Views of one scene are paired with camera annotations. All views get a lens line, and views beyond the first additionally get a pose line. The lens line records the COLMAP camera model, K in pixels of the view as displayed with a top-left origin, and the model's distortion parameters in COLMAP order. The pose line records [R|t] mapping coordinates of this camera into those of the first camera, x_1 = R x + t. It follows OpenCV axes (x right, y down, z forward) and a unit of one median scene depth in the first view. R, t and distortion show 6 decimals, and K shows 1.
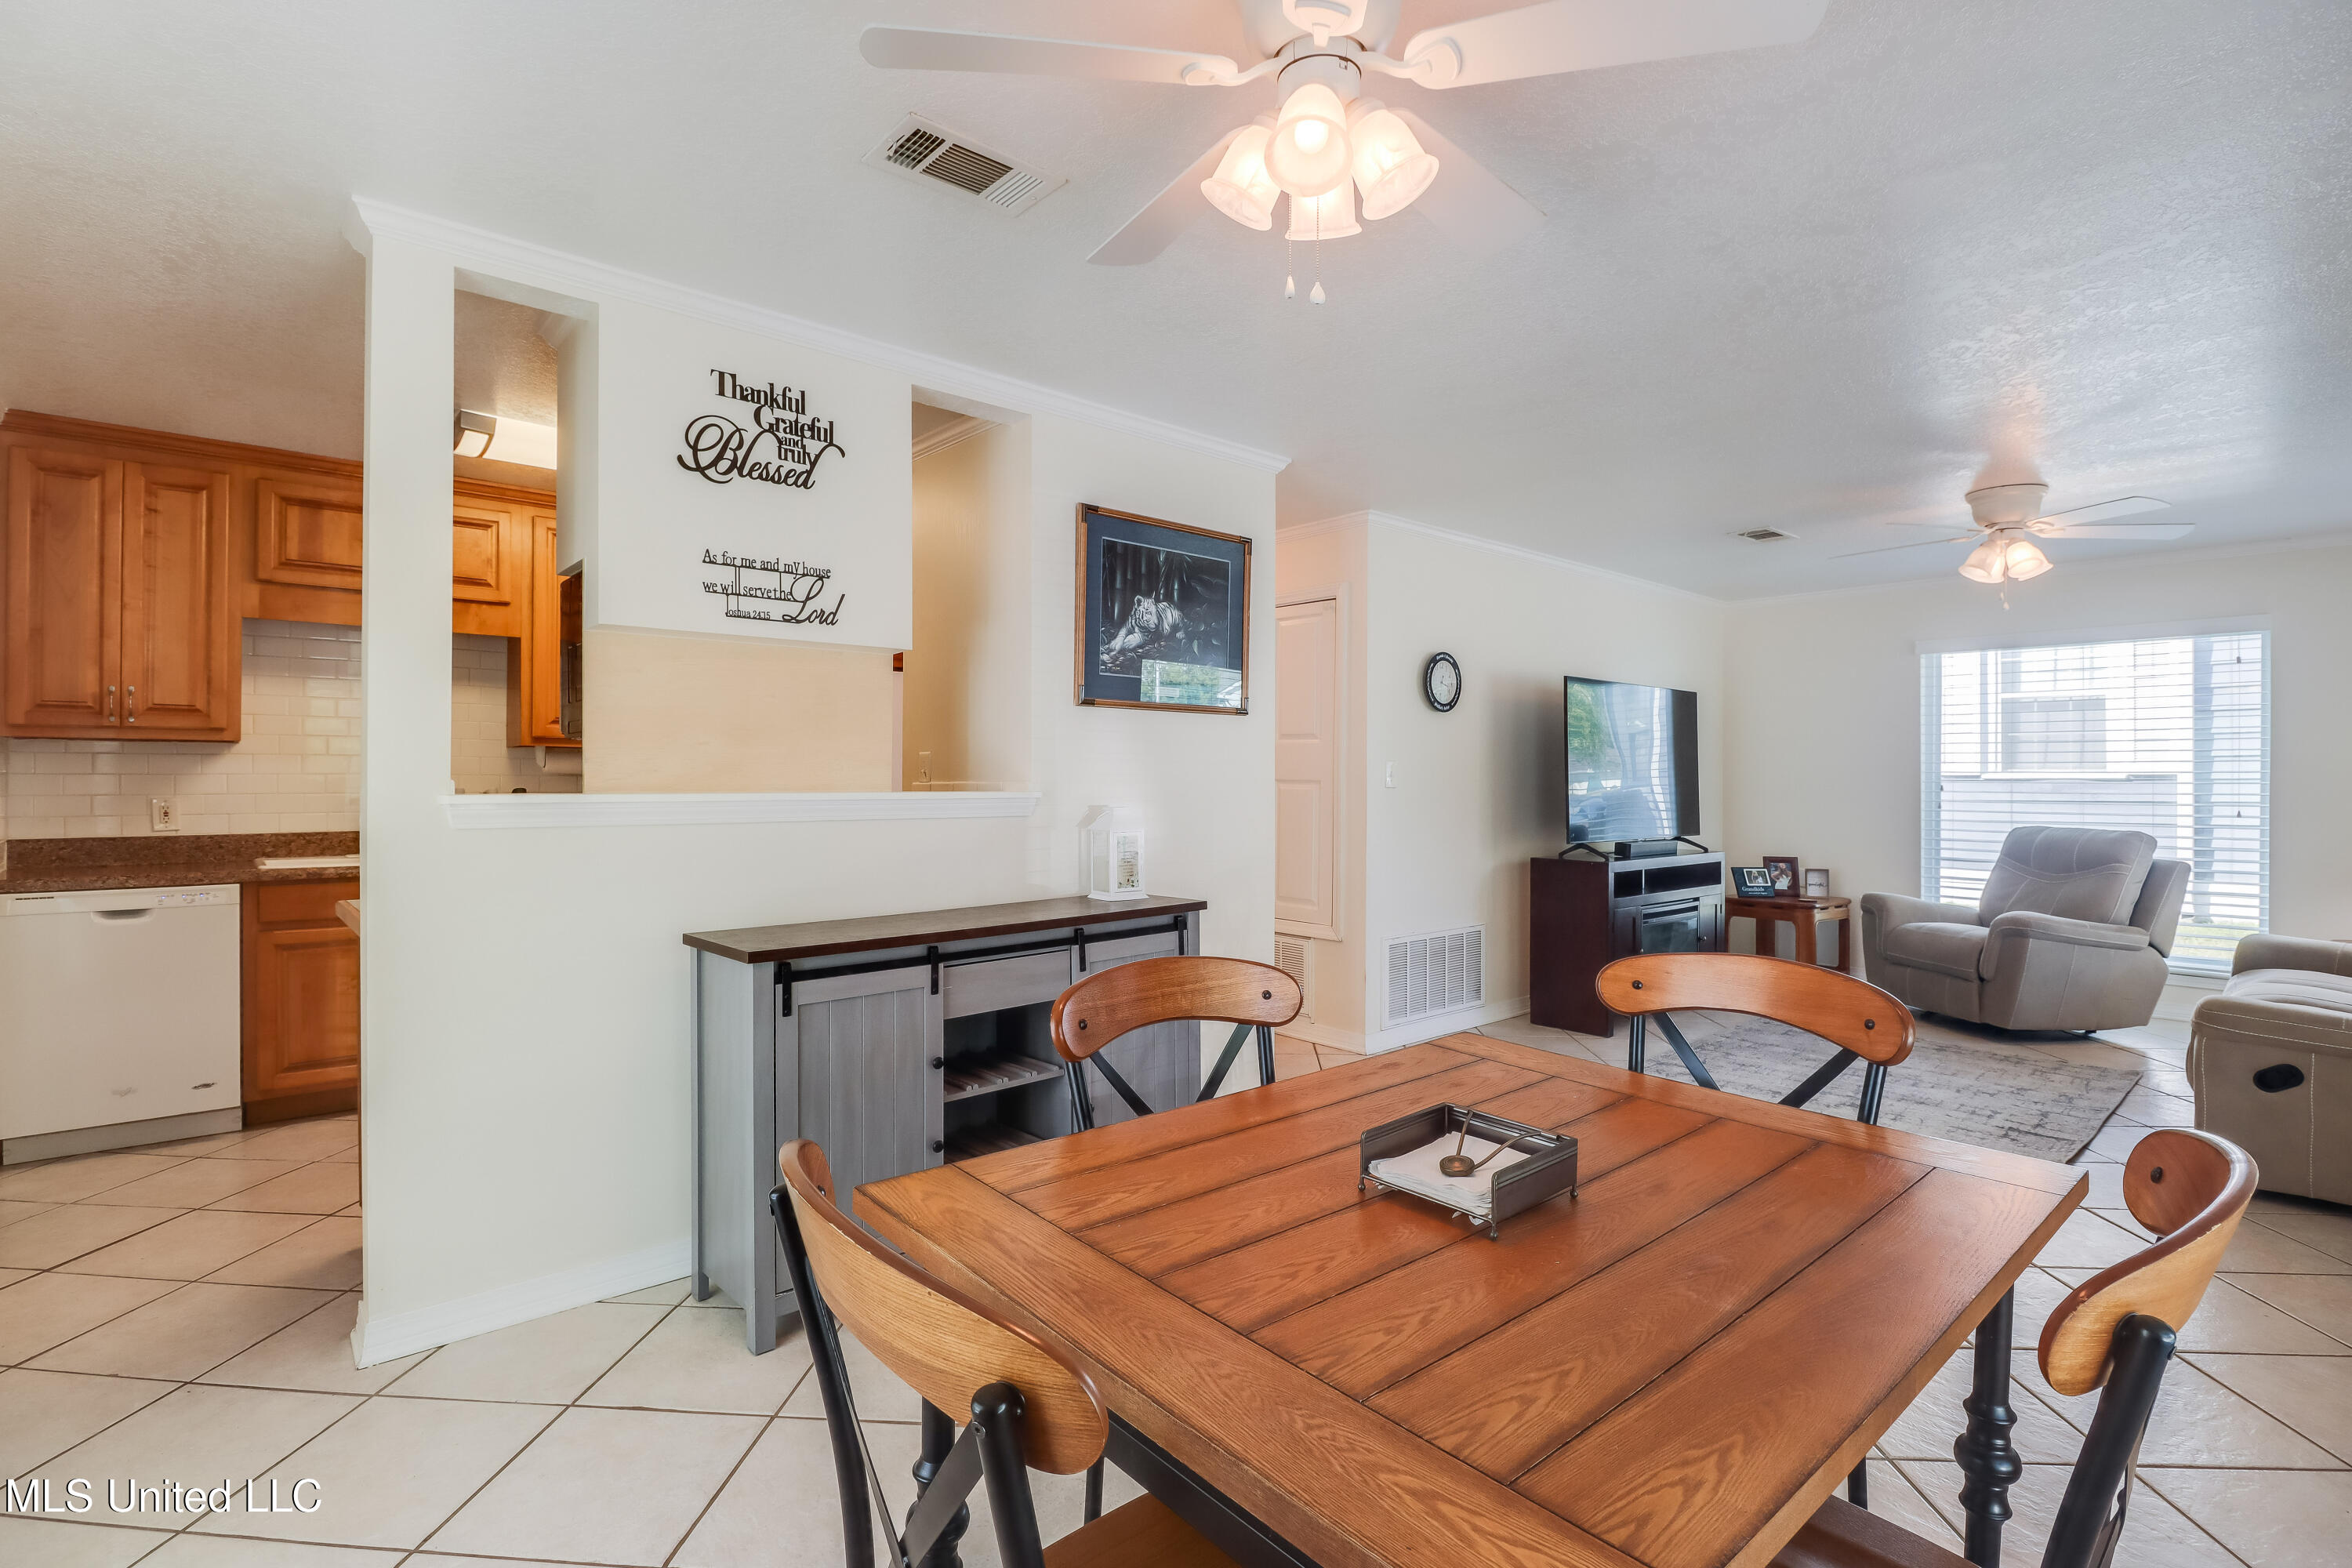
lens RADIAL K [[1109.3, 0, 1162.4], [0, 1109.3, 785.9], [0, 0, 1]] dist [-0.009685, -0.000440]
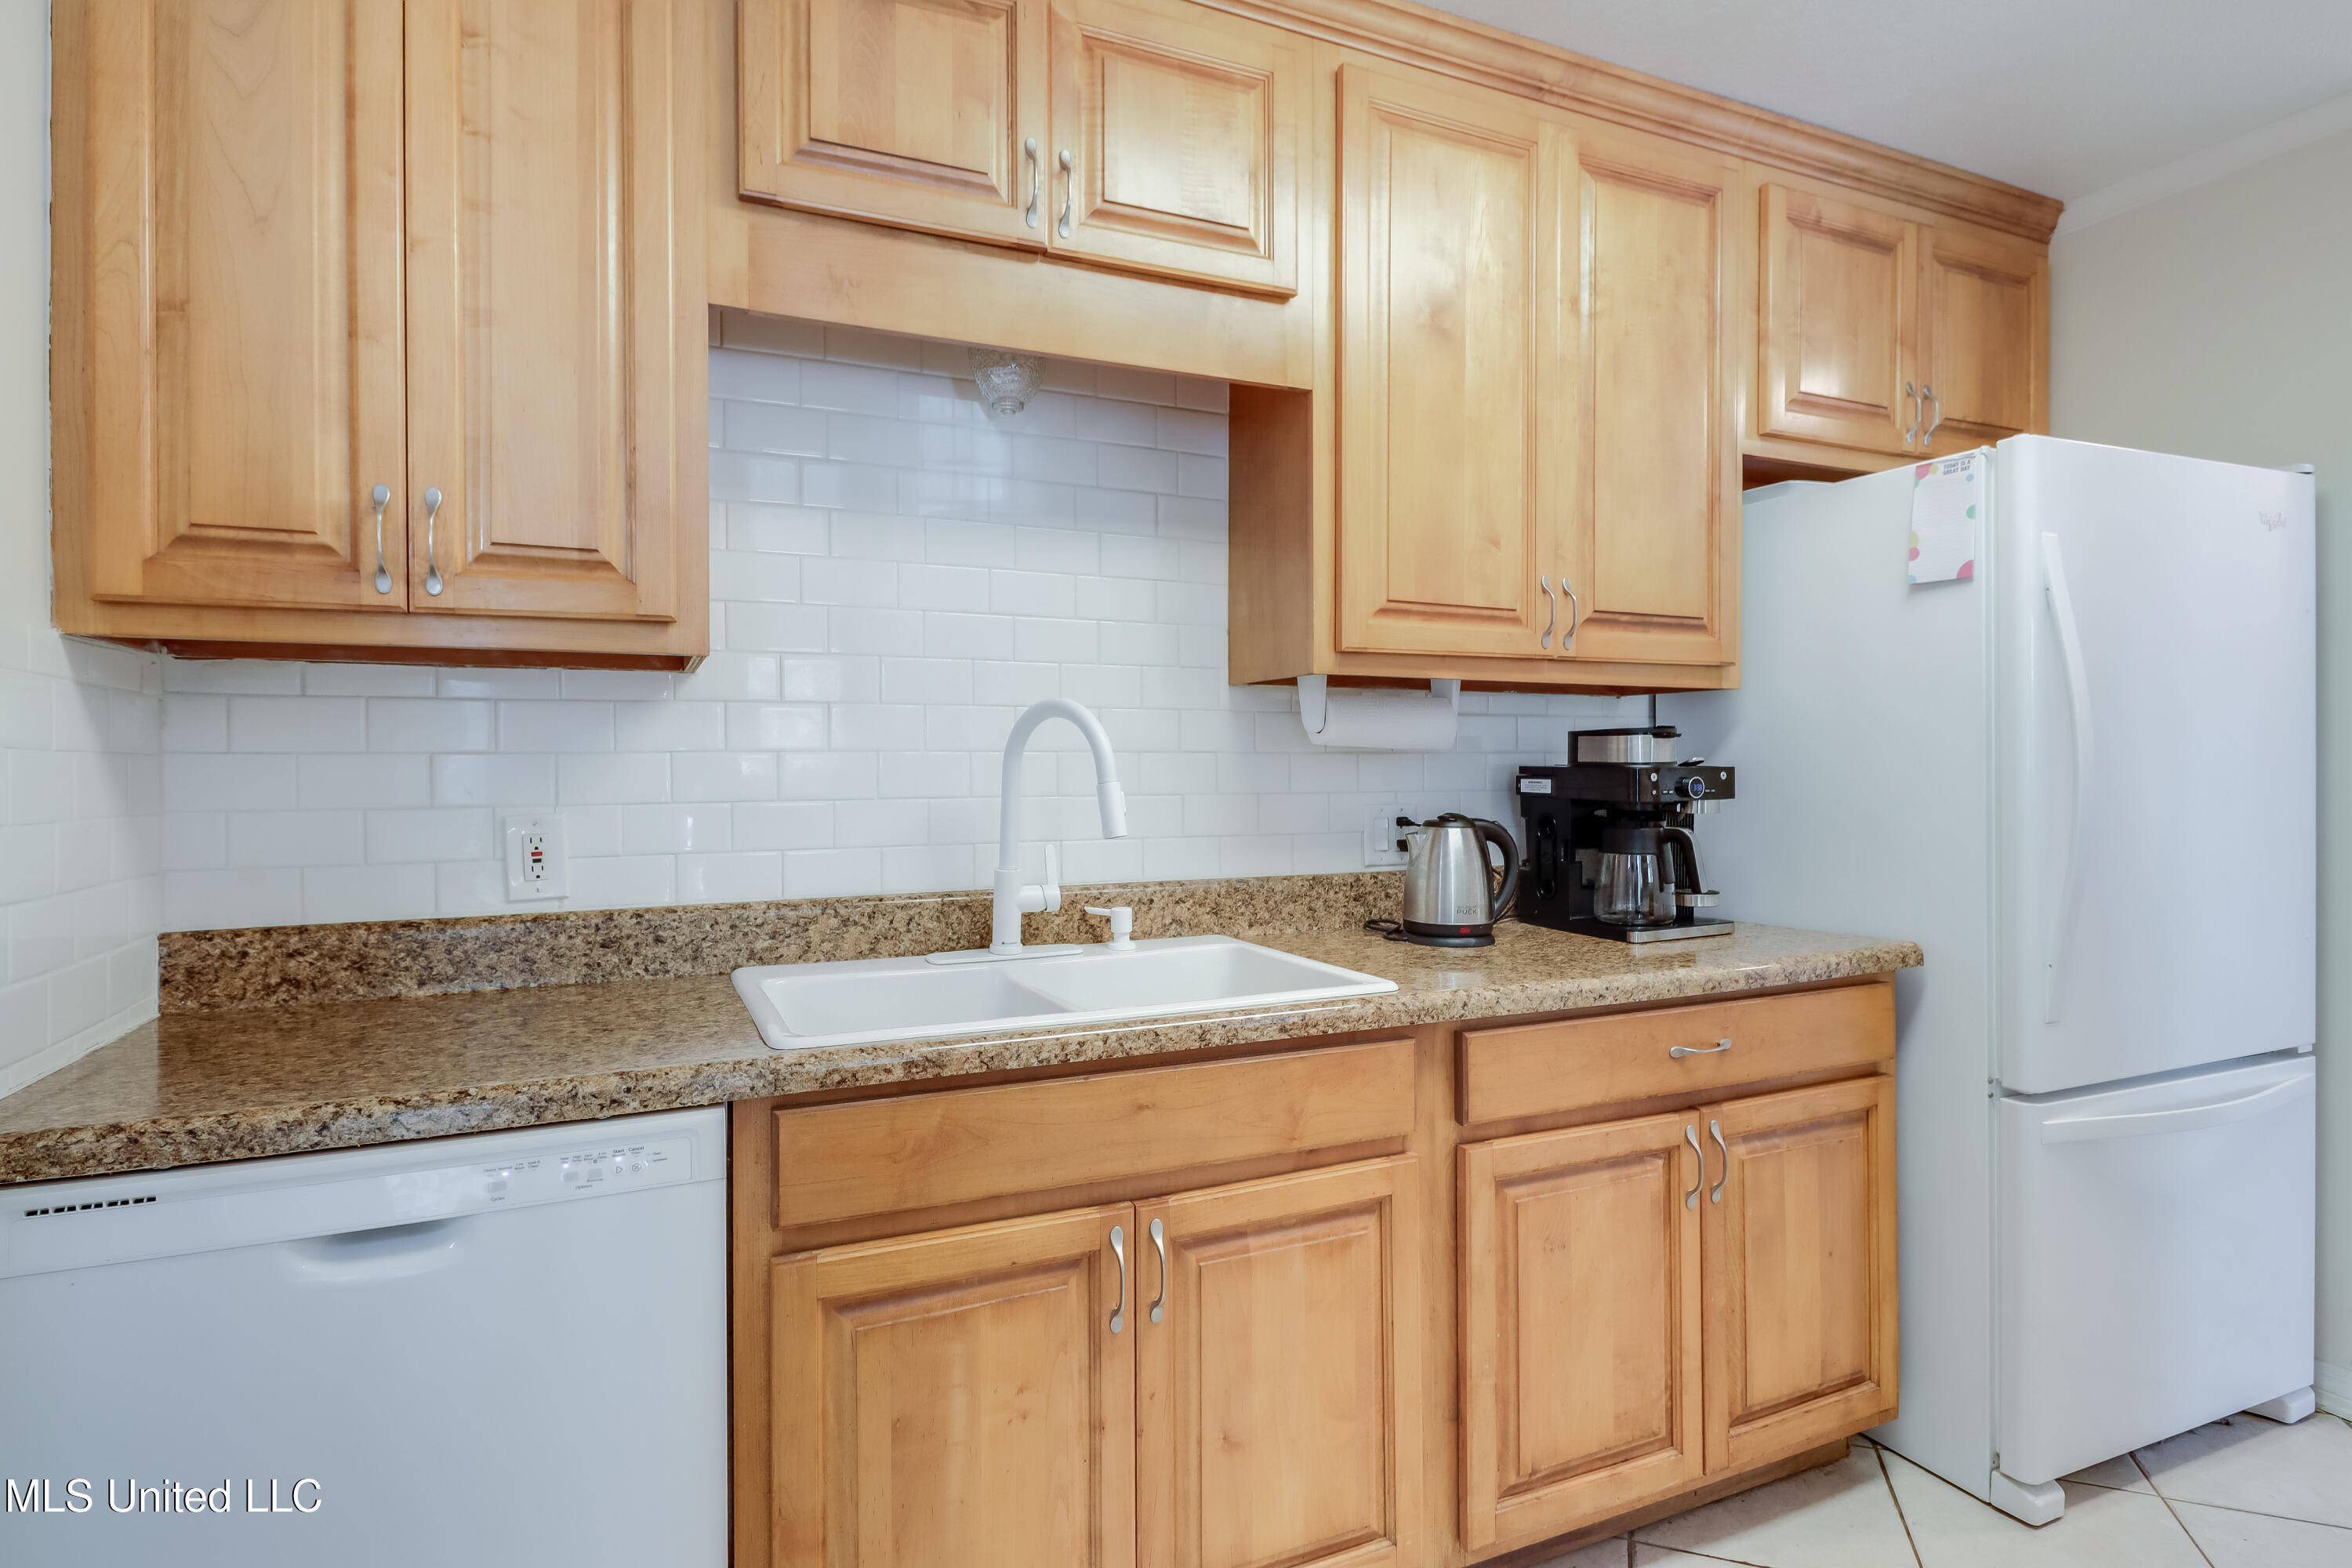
lens RADIAL K [[1194.4, 0, 1174.7], [0, 1194.4, 773.7], [0, 0, 1]] dist [0.023798, 0.000088]
pose [[0.960849, -0.001570, -0.277068, -0.612907], [0.003555, 0.999971, 0.006665, -0.005393], [0.277050, -0.007389, 0.960827, 0.701269]]
